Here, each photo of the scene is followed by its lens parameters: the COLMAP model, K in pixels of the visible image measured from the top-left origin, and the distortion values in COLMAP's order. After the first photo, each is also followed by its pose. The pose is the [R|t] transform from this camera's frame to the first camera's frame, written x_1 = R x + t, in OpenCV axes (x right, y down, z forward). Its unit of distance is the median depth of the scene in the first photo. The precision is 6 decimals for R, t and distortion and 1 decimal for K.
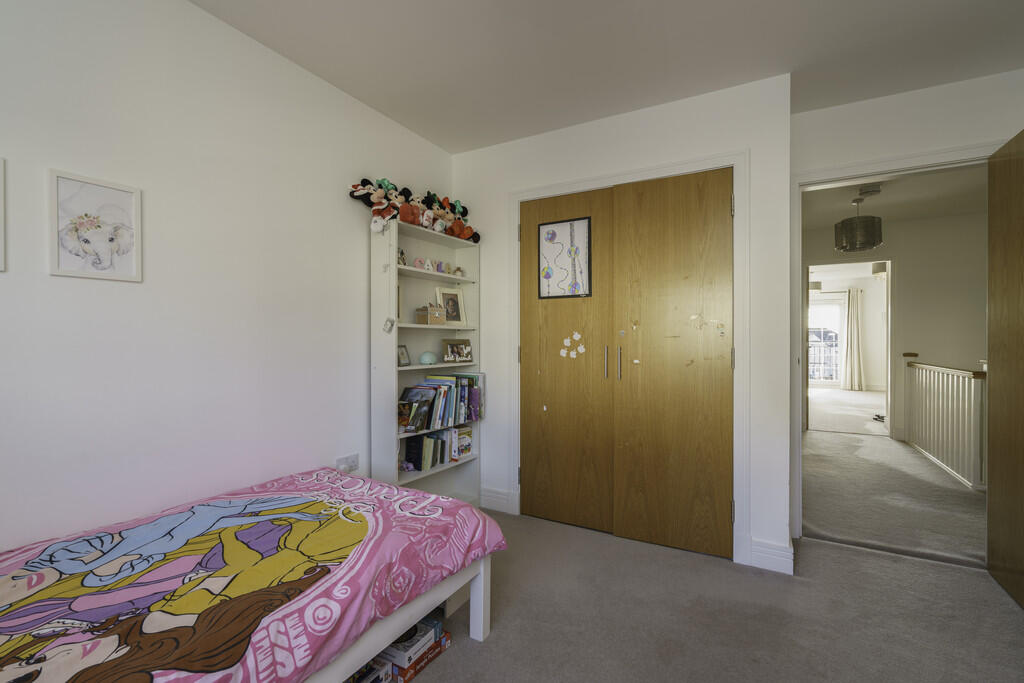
lens RADIAL K [[456.8, 0, 508.0], [0, 456.8, 340.1], [0, 0, 1]] dist [-0.006053, 0.000907]
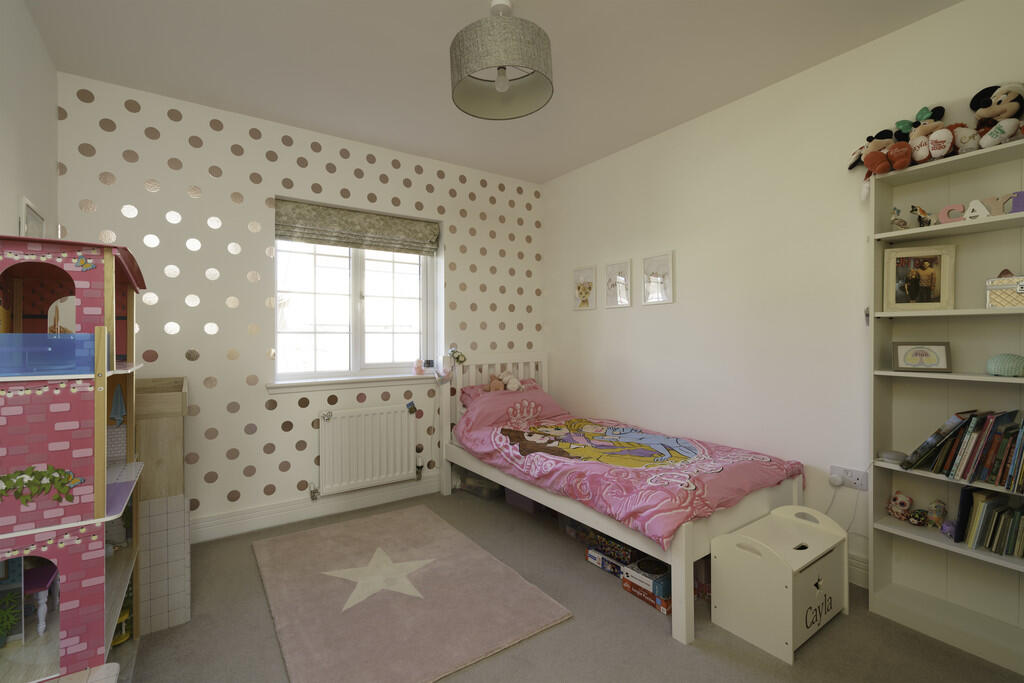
lens RADIAL K [[456.8, 0, 508.0], [0, 456.8, 340.1], [0, 0, 1]] dist [-0.006053, 0.000907]
pose [[-0.428440, 0.005234, -0.903555, 1.097493], [-0.001605, 0.999977, 0.006554, 0.007737], [0.903569, 0.004258, -0.428422, 1.214351]]
